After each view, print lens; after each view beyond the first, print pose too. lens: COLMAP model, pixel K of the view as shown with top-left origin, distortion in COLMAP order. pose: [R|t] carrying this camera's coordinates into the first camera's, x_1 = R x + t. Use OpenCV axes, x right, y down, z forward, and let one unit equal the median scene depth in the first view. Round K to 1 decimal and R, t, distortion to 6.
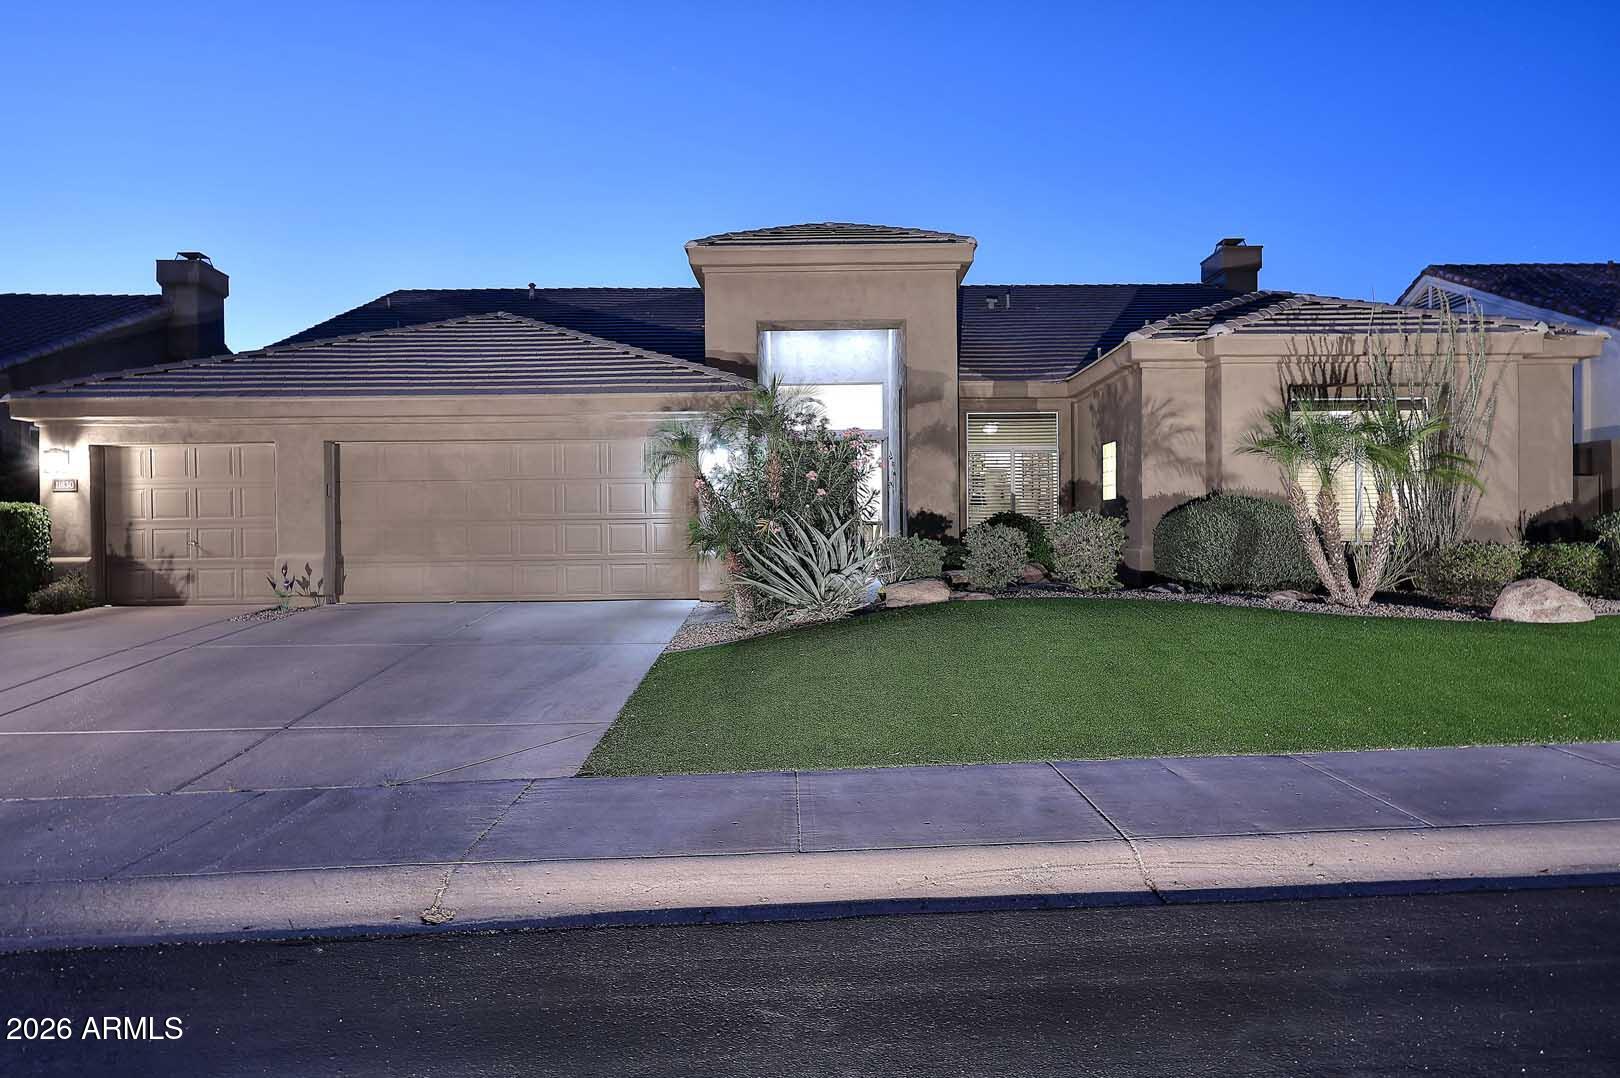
lens RADIAL K [[1075.1, 0, 810.0], [0, 1075.1, 541.0], [0, 0, 1]] dist [0.003157, -0.003496]
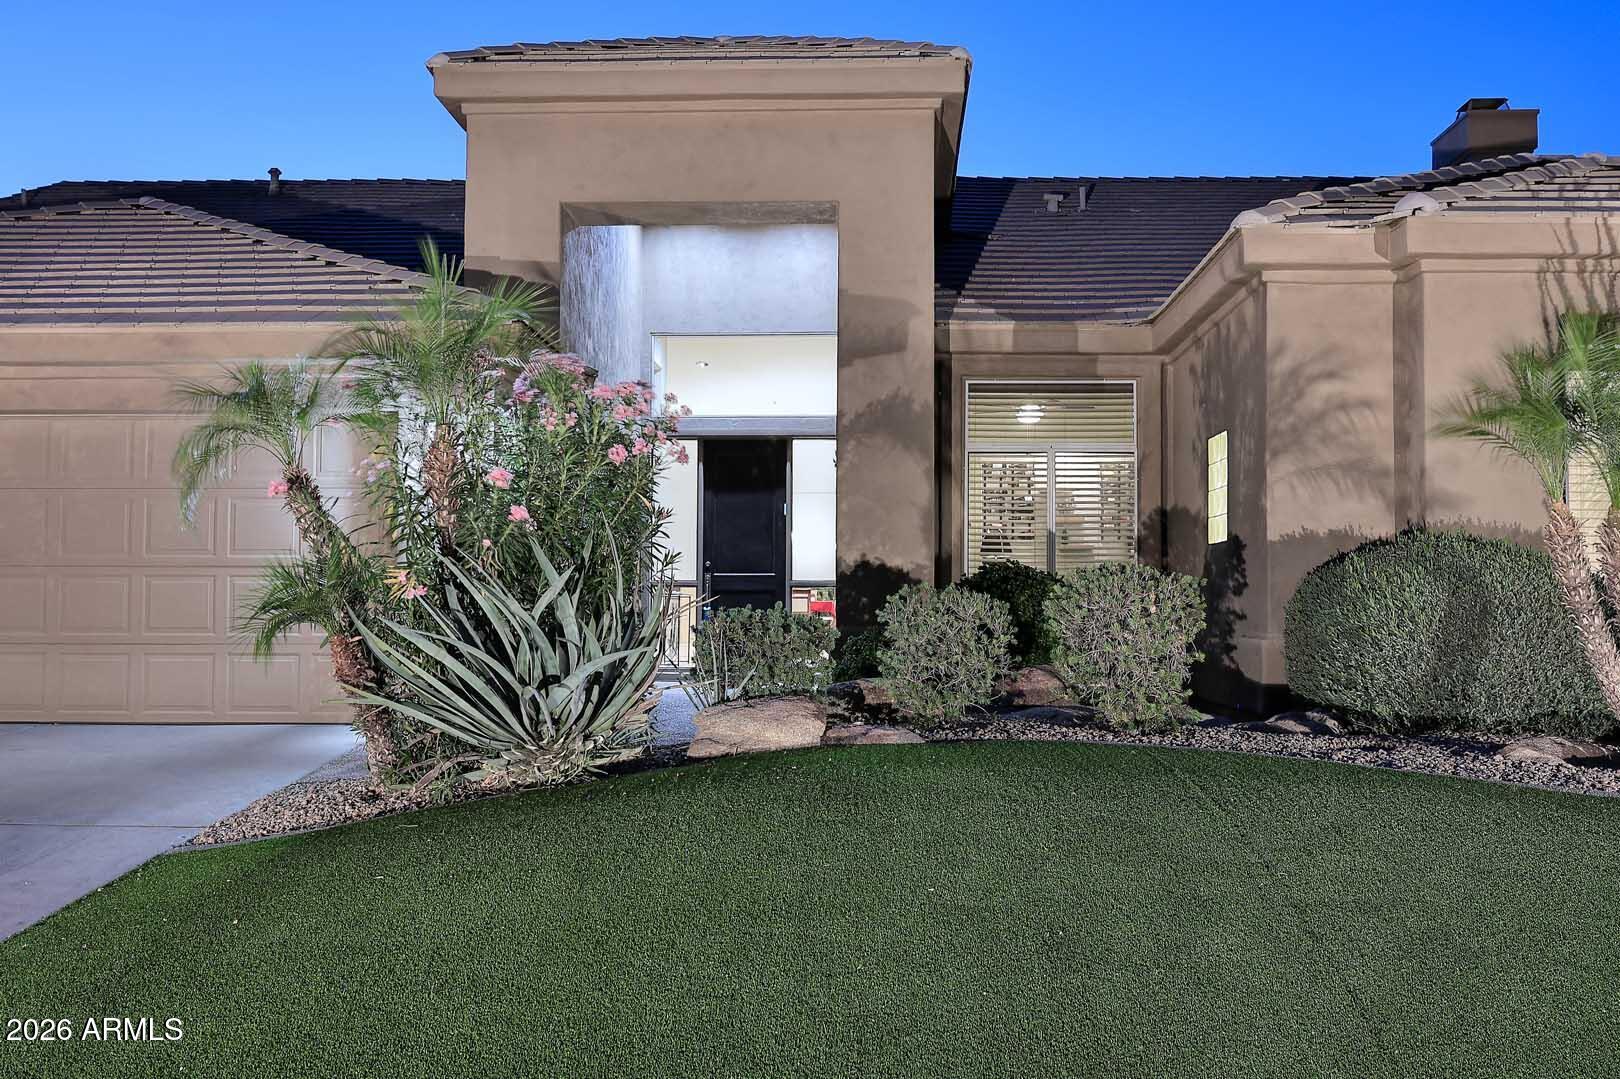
lens RADIAL K [[1624.8, 0, 809.8], [0, 1624.8, 538.1], [0, 0, 1]] dist [-0.002442, 0.000000]
pose [[0.999013, 0.012906, -0.042492, 0.127887], [-0.014899, 0.998787, -0.046929, -0.001335], [0.041835, 0.047515, 0.997994, 0.234154]]
